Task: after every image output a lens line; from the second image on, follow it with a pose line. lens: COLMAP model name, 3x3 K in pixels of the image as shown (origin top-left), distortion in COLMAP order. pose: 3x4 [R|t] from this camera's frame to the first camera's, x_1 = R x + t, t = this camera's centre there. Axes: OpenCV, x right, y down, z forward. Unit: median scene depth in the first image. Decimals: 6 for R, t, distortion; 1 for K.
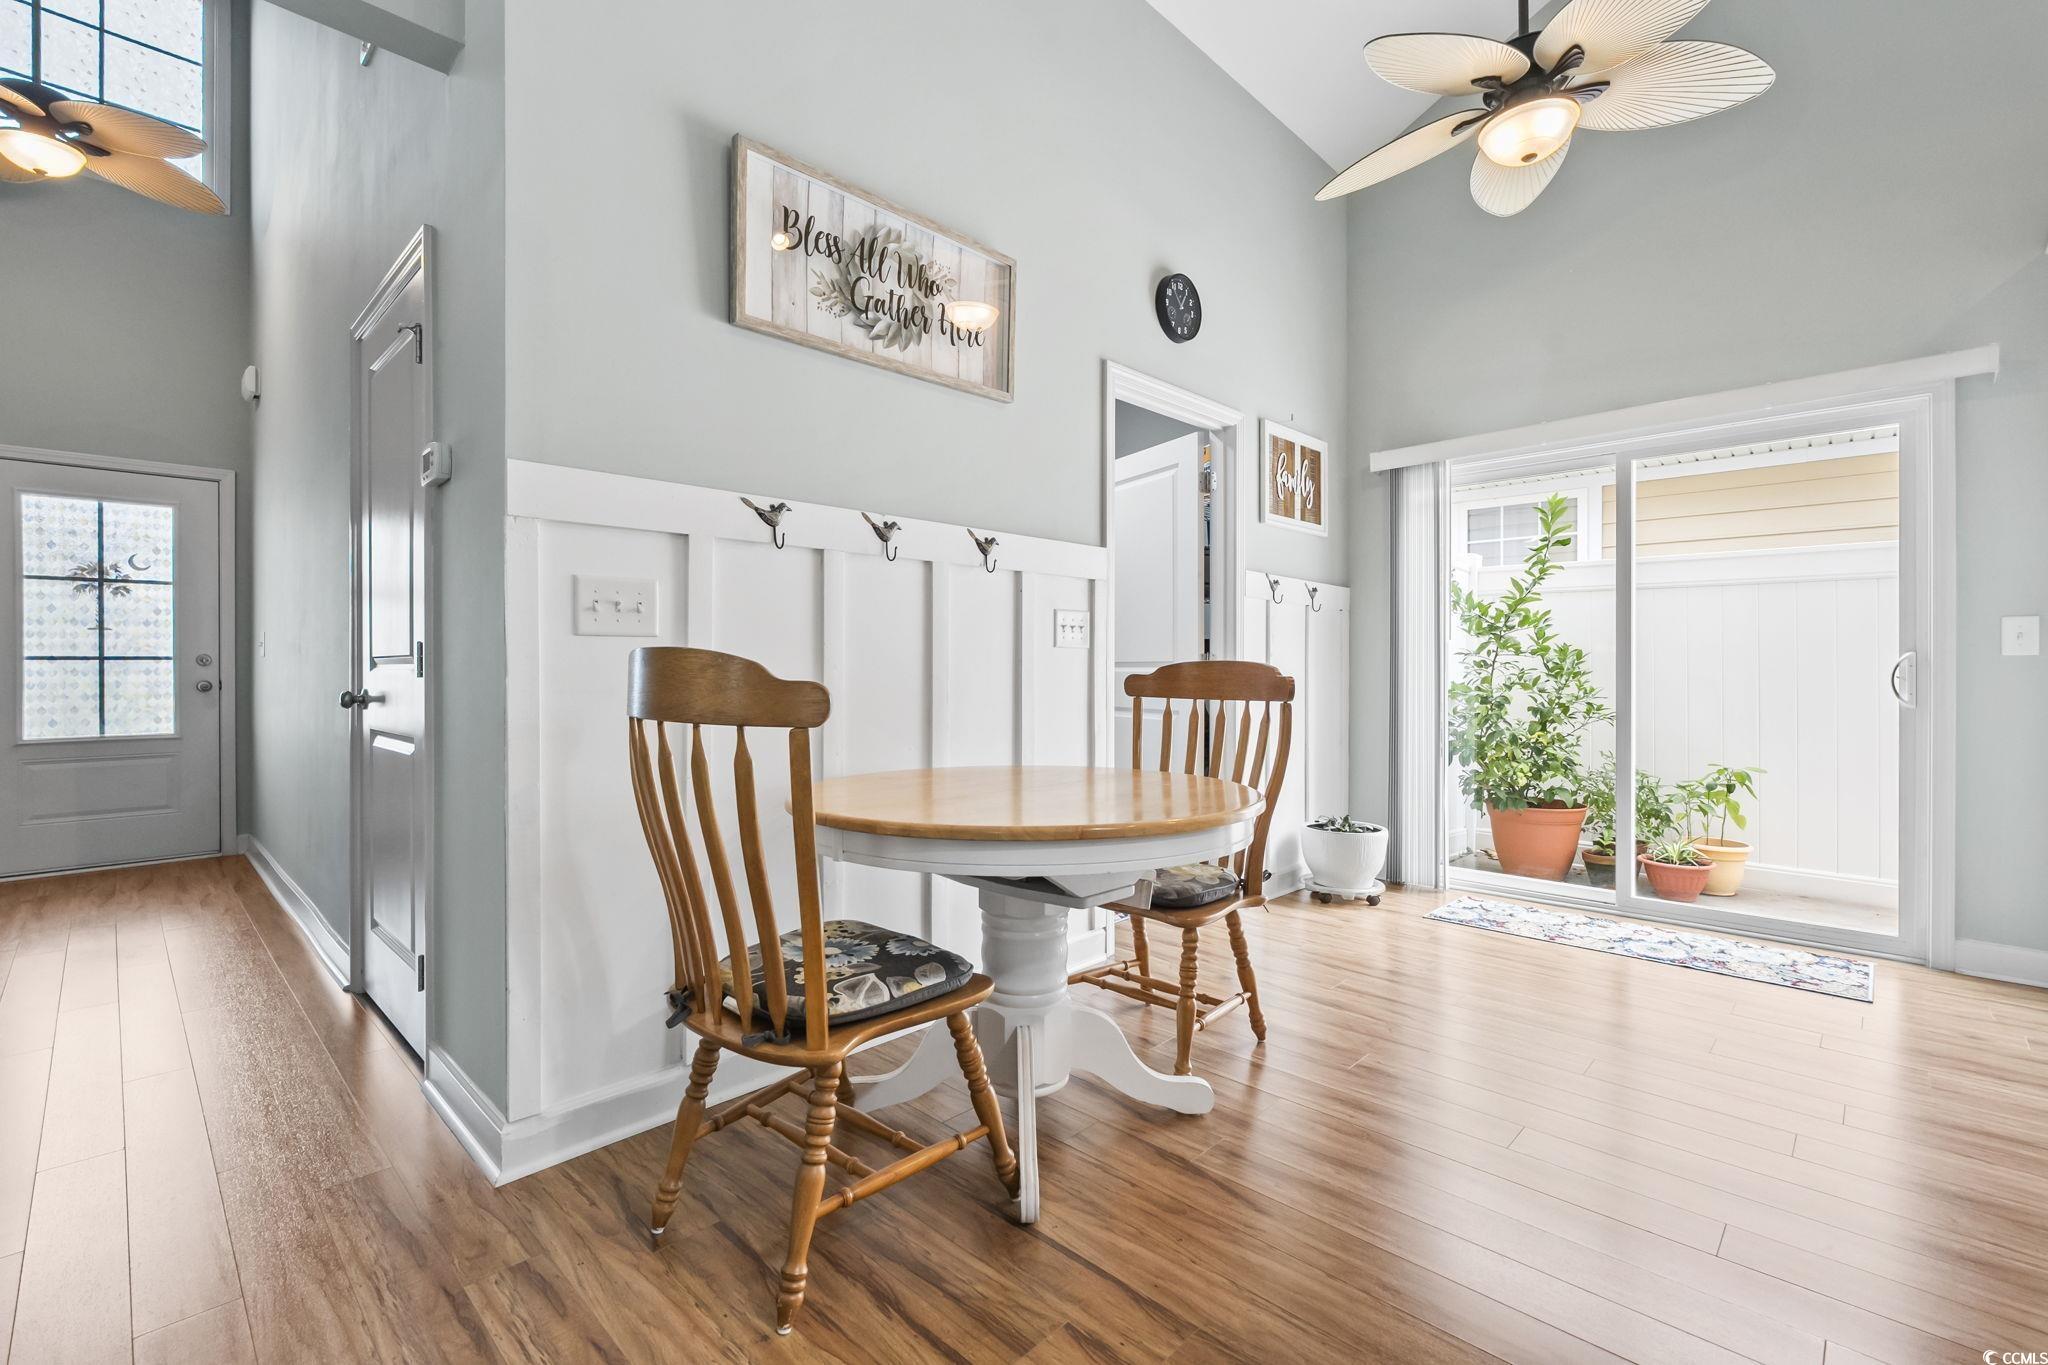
lens RADIAL K [[904.3, 0, 1015.5], [0, 904.3, 676.1], [0, 0, 1]] dist [-0.000764, 0.000060]
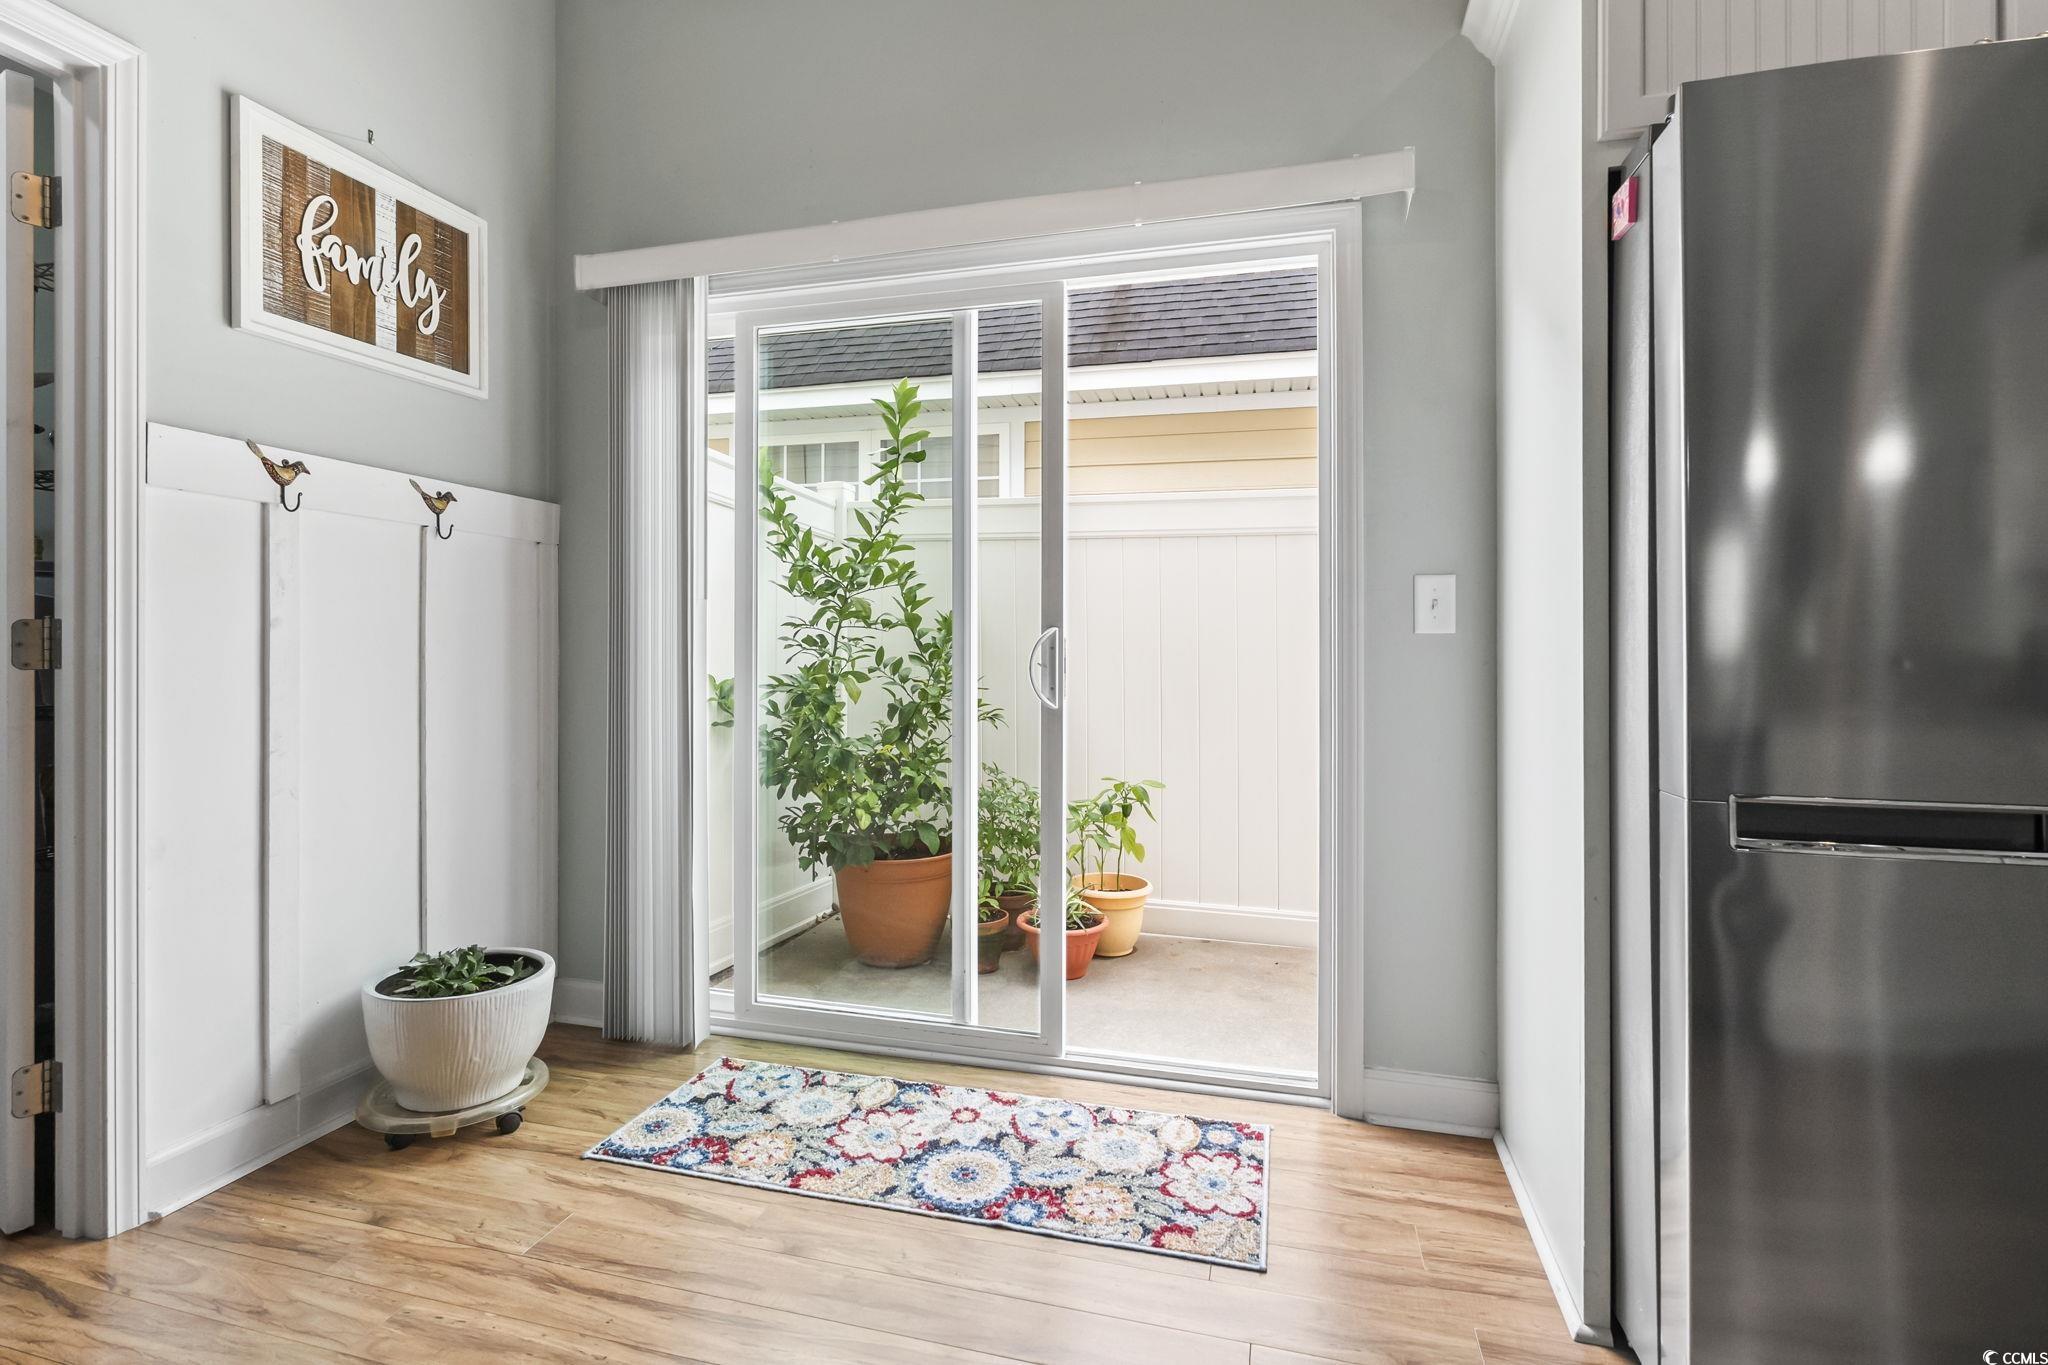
lens RADIAL K [[1022.3, 0, 1000.5], [0, 1022.3, 639.3], [0, 0, 1]] dist [0.029167, 0.000257]
pose [[0.881070, 0.001211, 0.472984, 0.305127], [0.002574, 0.999970, -0.007355, -0.009301], [-0.472979, 0.007698, 0.881040, 0.311747]]
